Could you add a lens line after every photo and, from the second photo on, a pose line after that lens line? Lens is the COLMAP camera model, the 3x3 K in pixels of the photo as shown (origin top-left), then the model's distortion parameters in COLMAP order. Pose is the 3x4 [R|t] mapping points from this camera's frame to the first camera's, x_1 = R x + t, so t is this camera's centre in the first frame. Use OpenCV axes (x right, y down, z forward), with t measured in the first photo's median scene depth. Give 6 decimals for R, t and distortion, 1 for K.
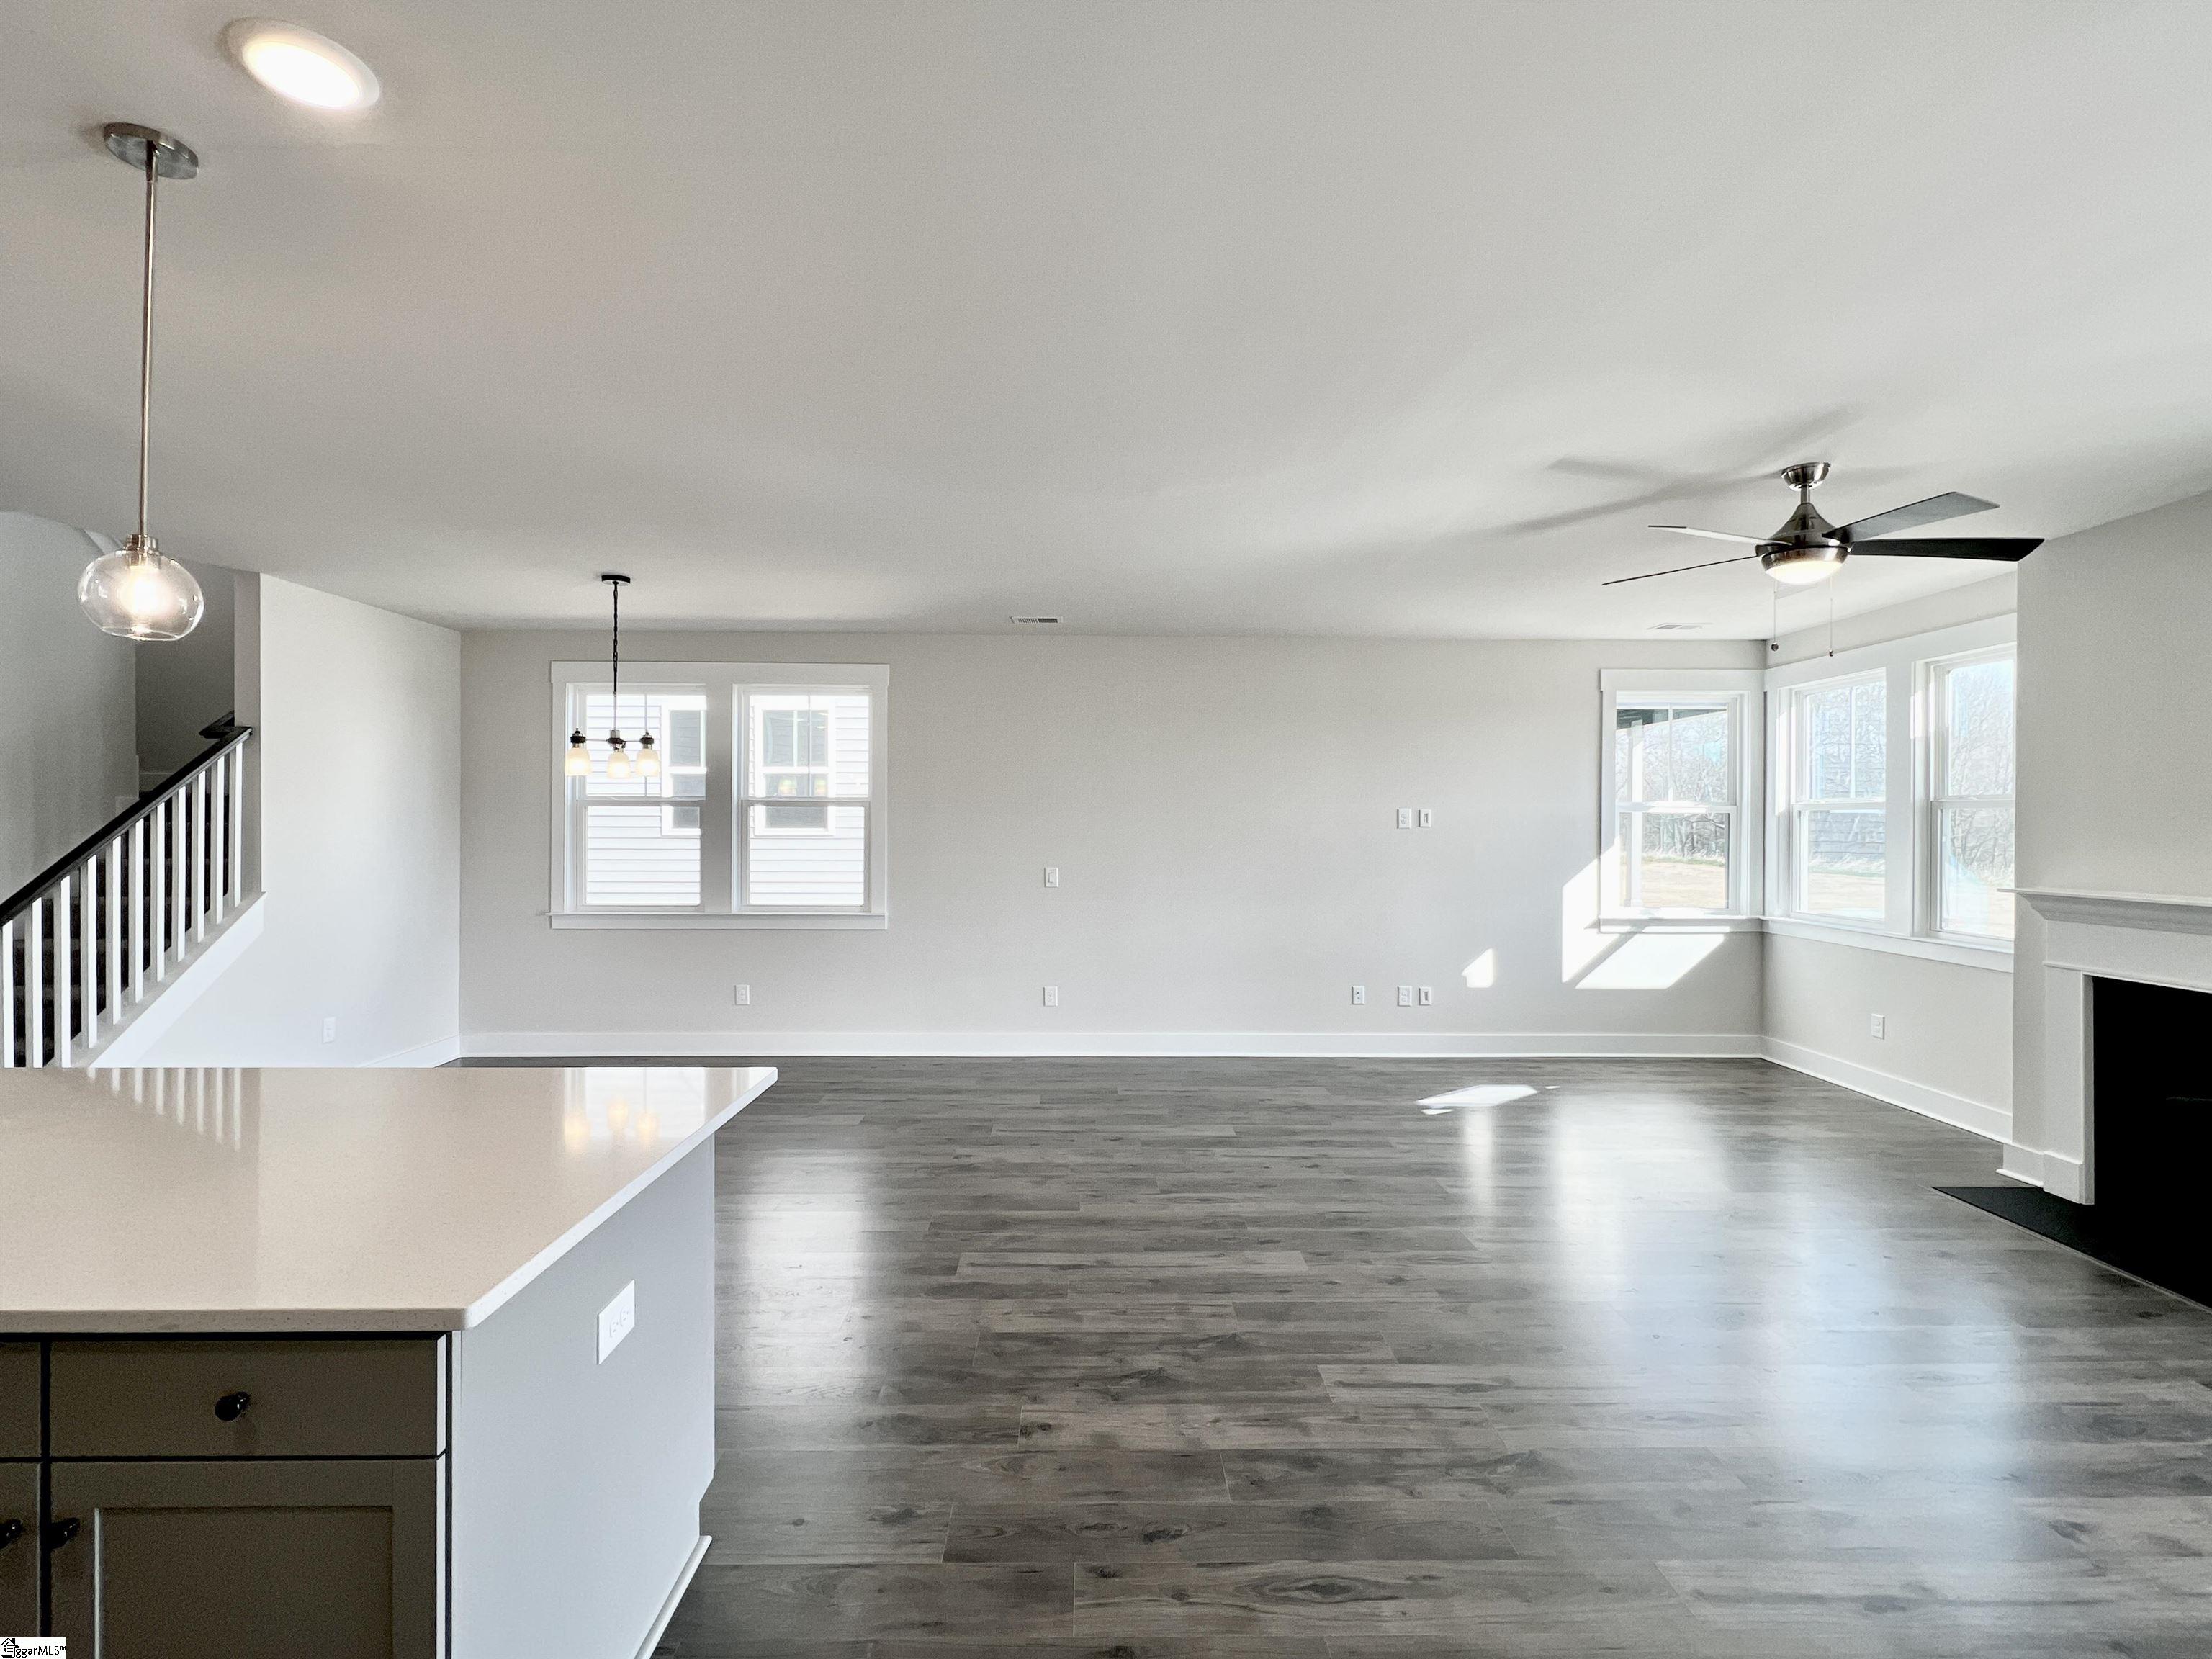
lens RADIAL K [[1024.0, 0, 1103.9], [0, 1024.0, 824.8], [0, 0, 1]] dist [-0.000446, 0.000890]
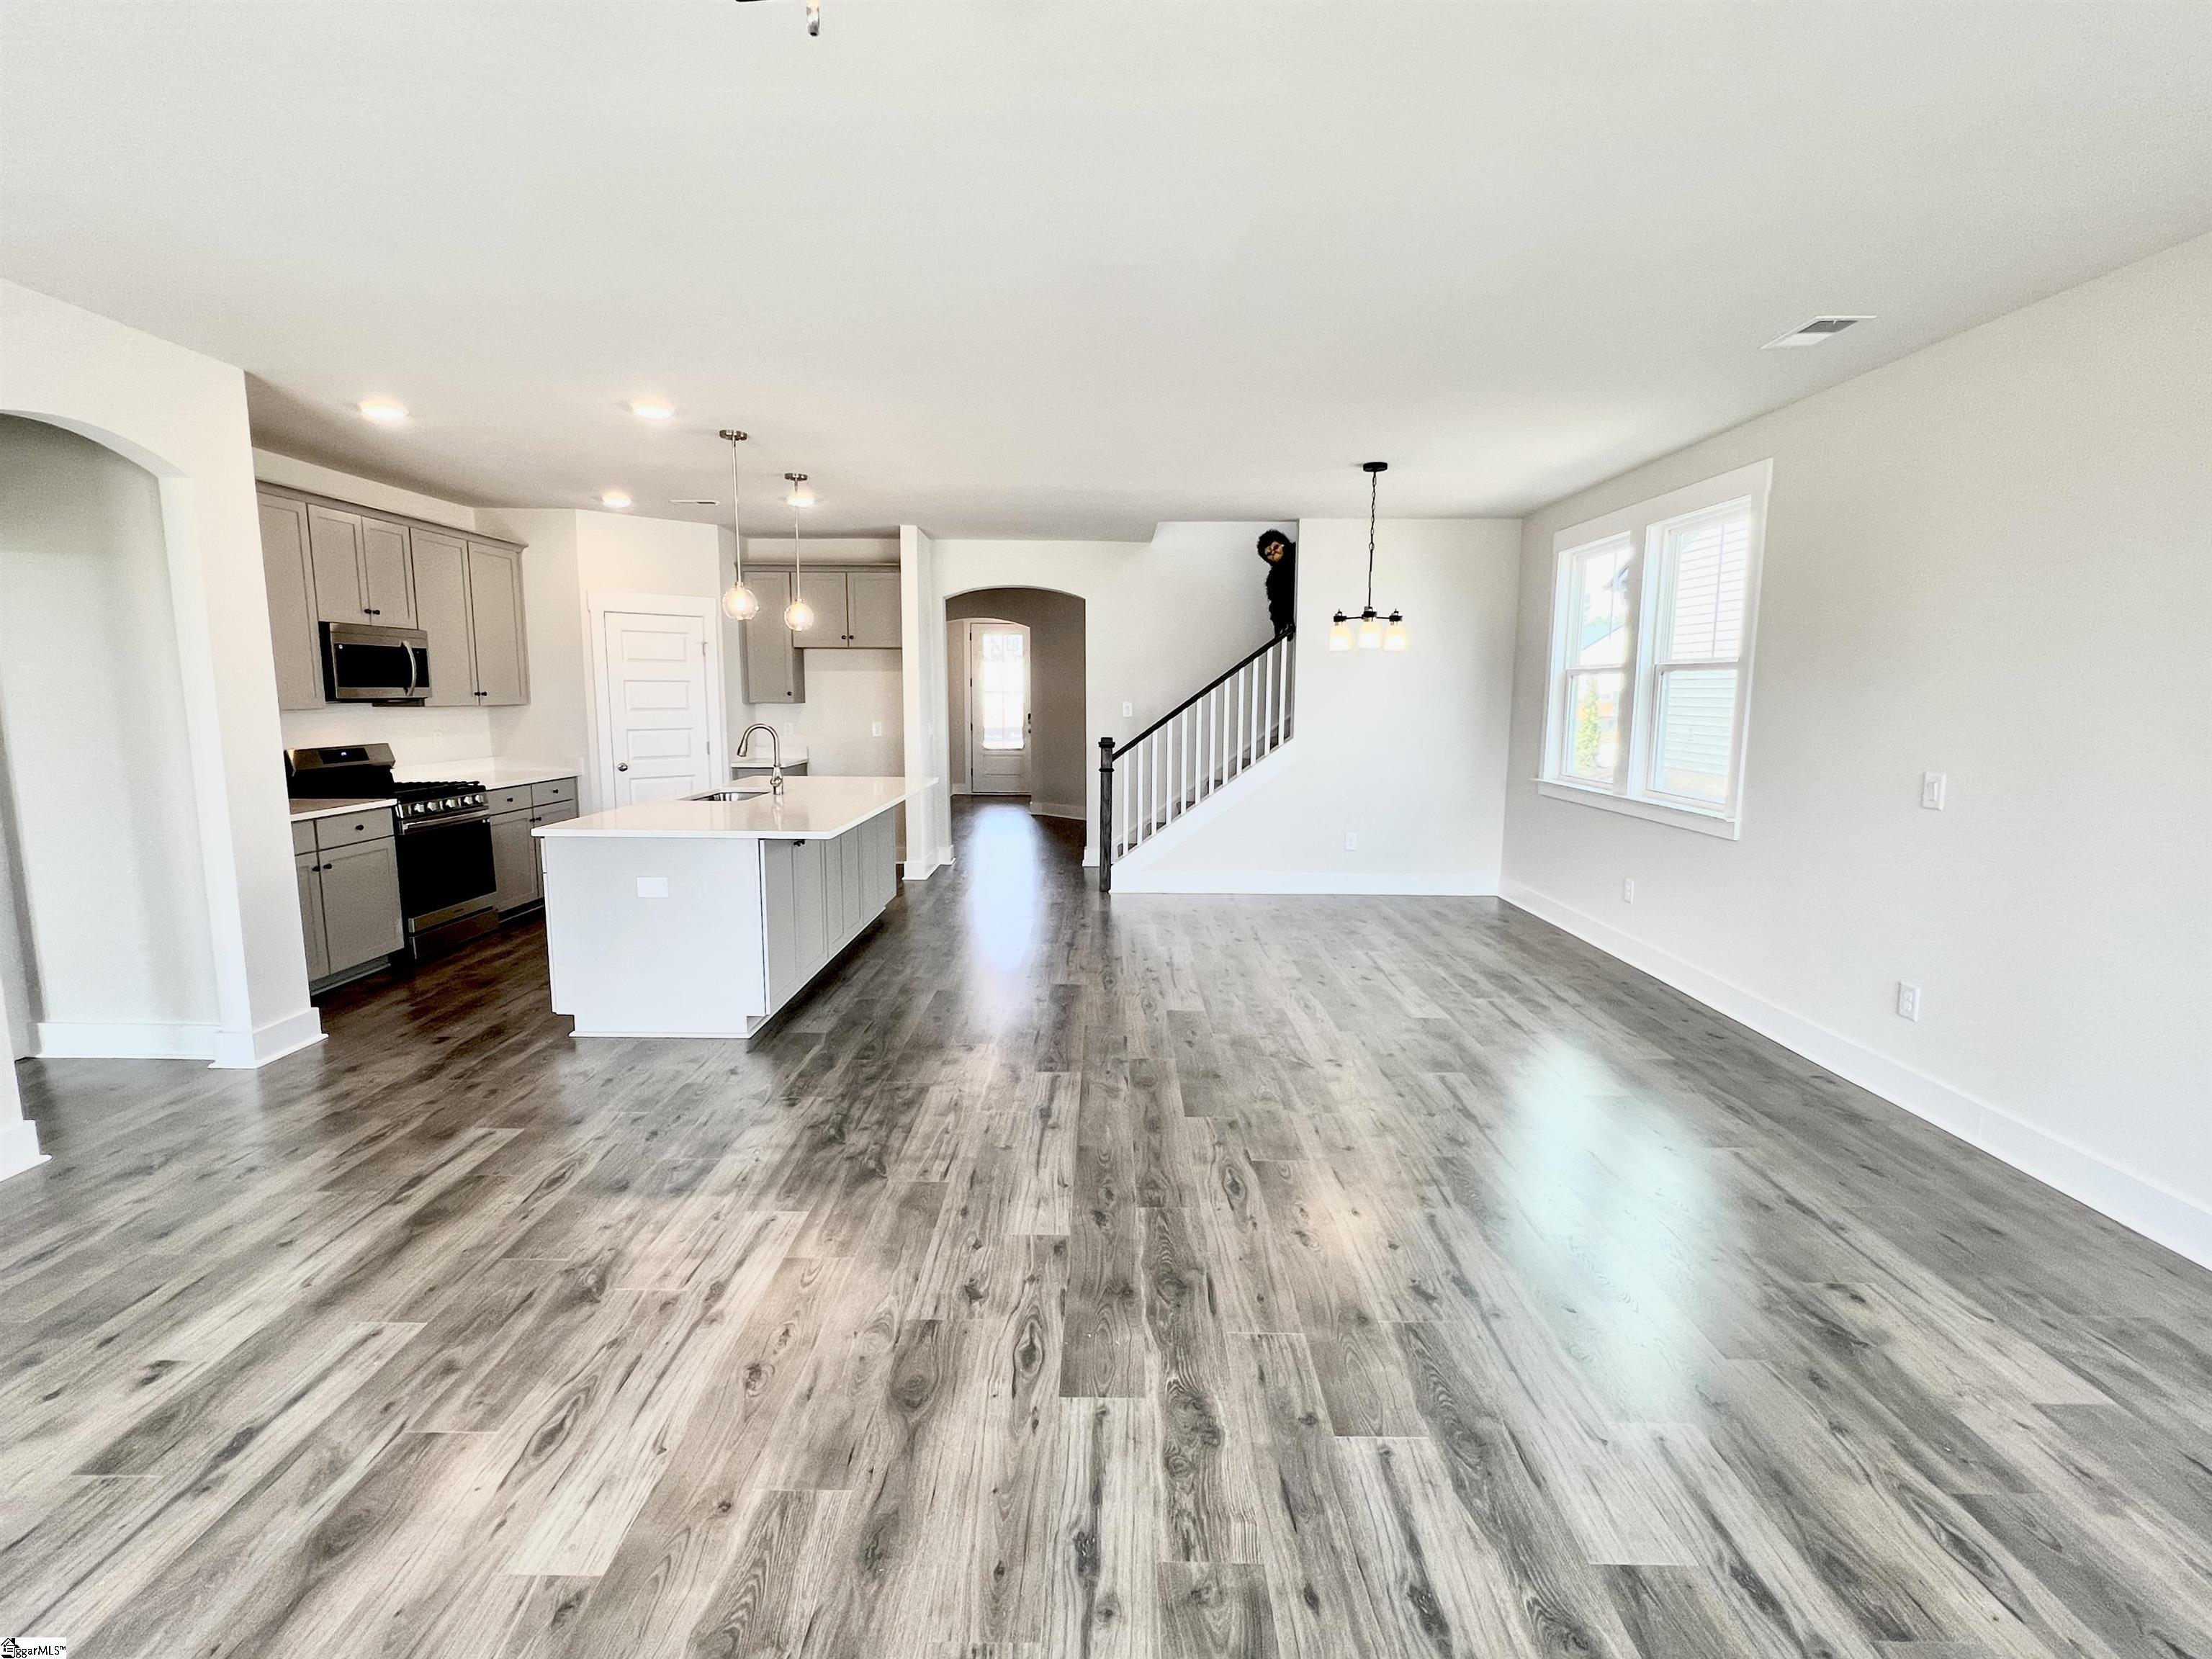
lens RADIAL K [[1019.1, 0, 1119.0], [0, 1019.1, 829.6], [0, 0, 1]] dist [-0.000248, -0.000939]
pose [[-0.030599, 0.131879, -0.990793, 0.944945], [-0.006394, 0.991211, 0.132133, 0.004681], [0.999511, 0.010379, -0.029486, 1.082707]]
